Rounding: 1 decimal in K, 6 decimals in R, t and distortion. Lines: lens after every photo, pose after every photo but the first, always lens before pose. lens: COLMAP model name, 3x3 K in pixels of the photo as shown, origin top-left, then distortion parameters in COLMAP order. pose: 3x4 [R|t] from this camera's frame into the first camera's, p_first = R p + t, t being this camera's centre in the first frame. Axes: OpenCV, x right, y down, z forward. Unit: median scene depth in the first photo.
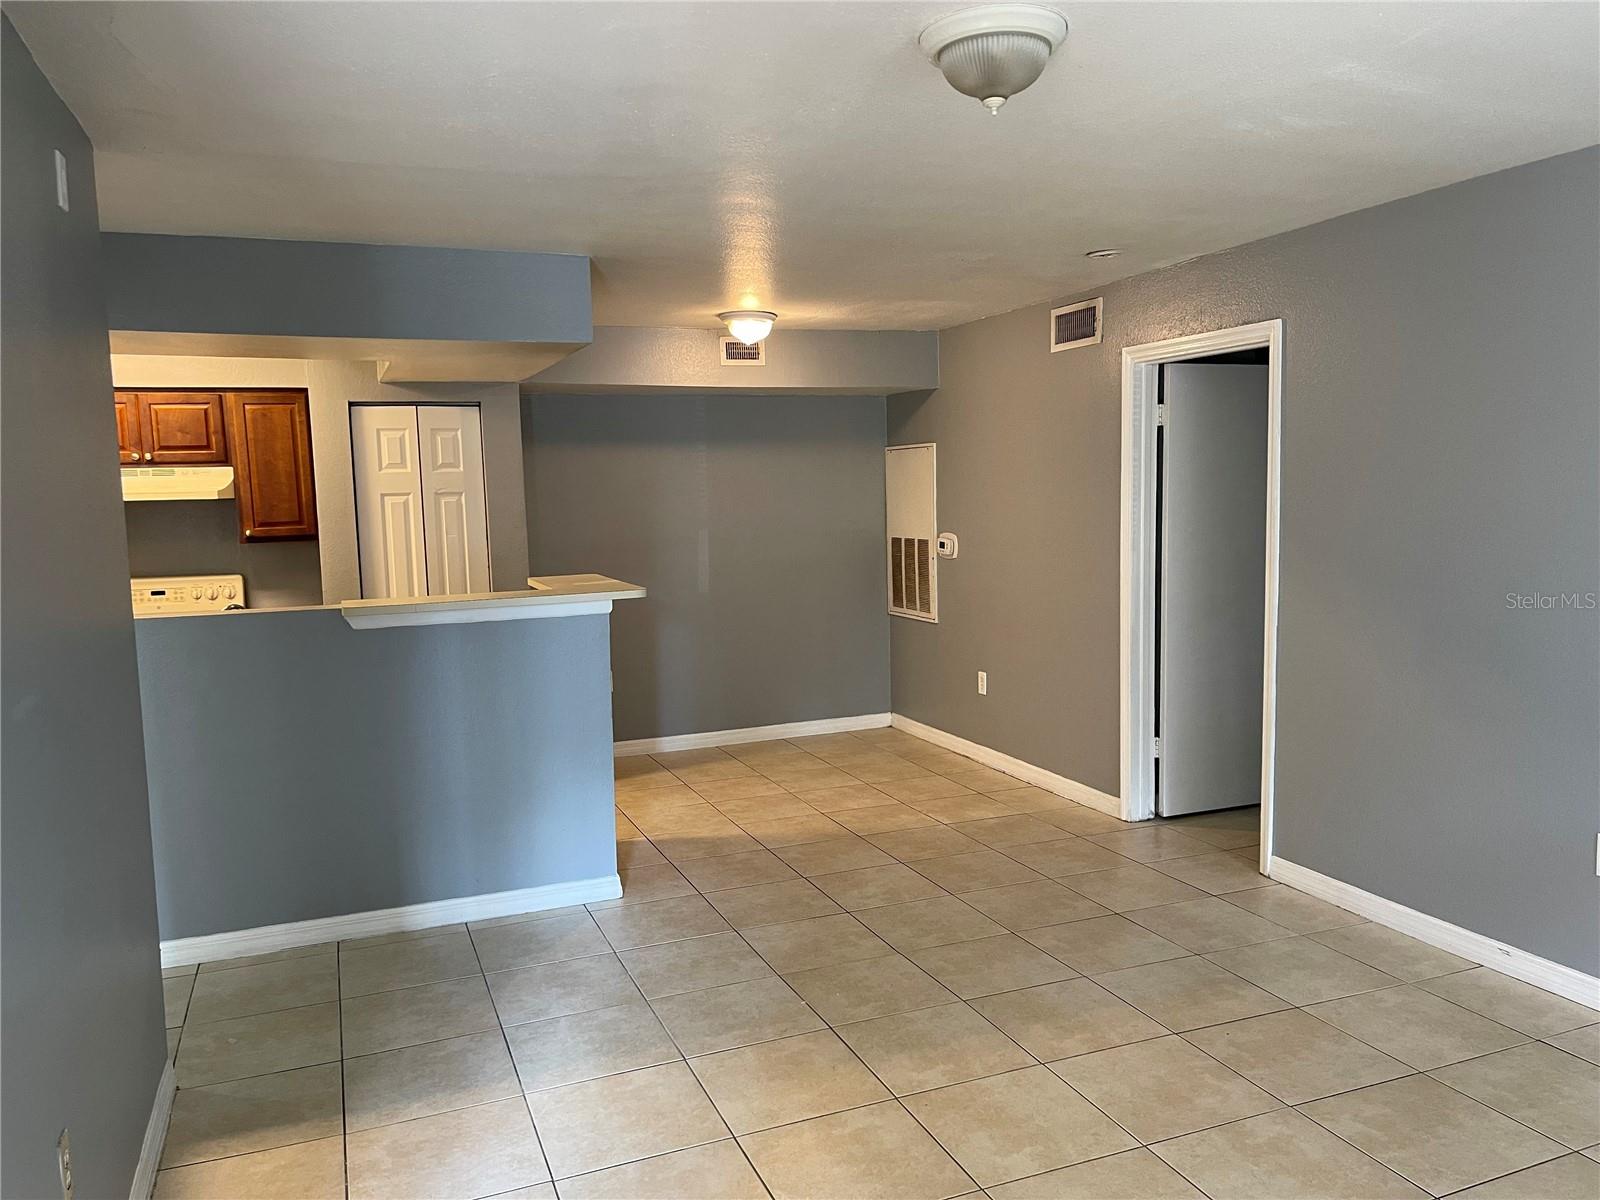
lens RADIAL K [[1197.7, 0, 794.7], [0, 1197.7, 598.2], [0, 0, 1]] dist [0.048787, -0.005271]
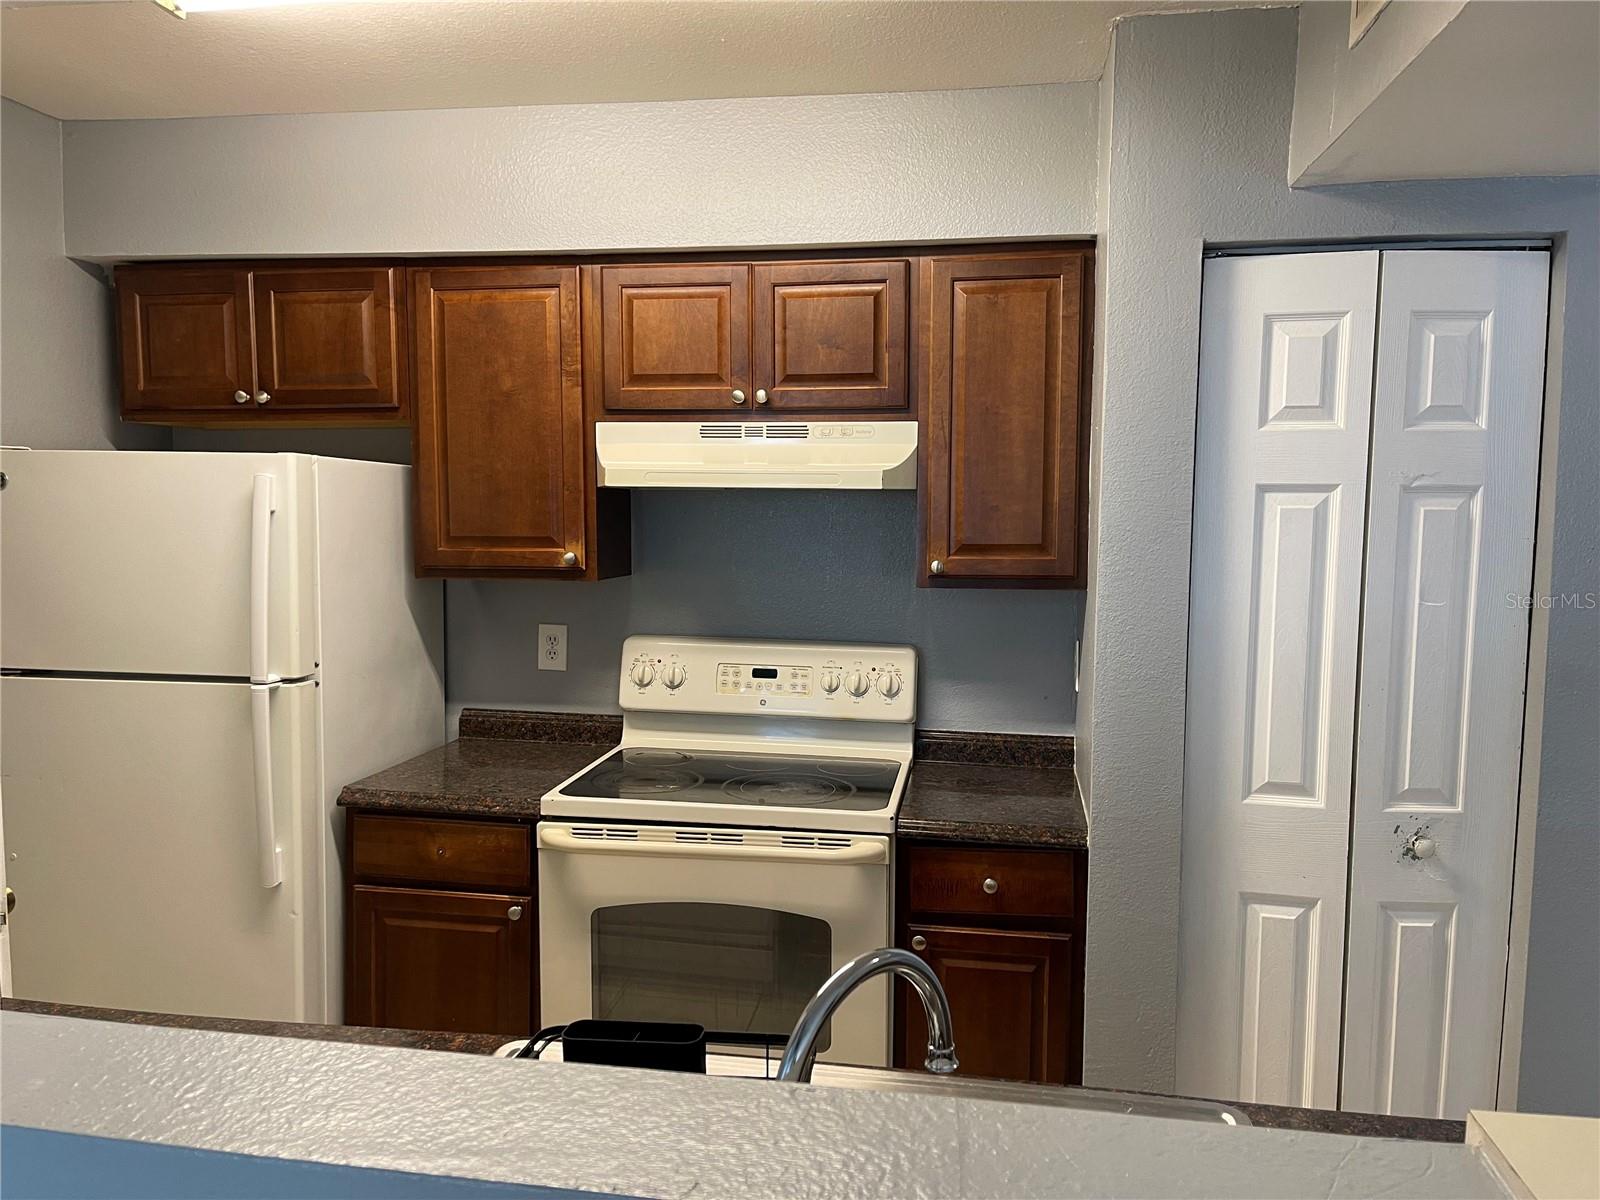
lens RADIAL K [[1197.7, 0, 789.4], [0, 1197.7, 613.6], [0, 0, 1]] dist [0.048787, -0.005271]
pose [[0.861298, 0.079638, -0.501820, -0.272872], [-0.081578, 0.996502, 0.018125, -0.040008], [0.501508, 0.025326, 0.864782, 0.585518]]
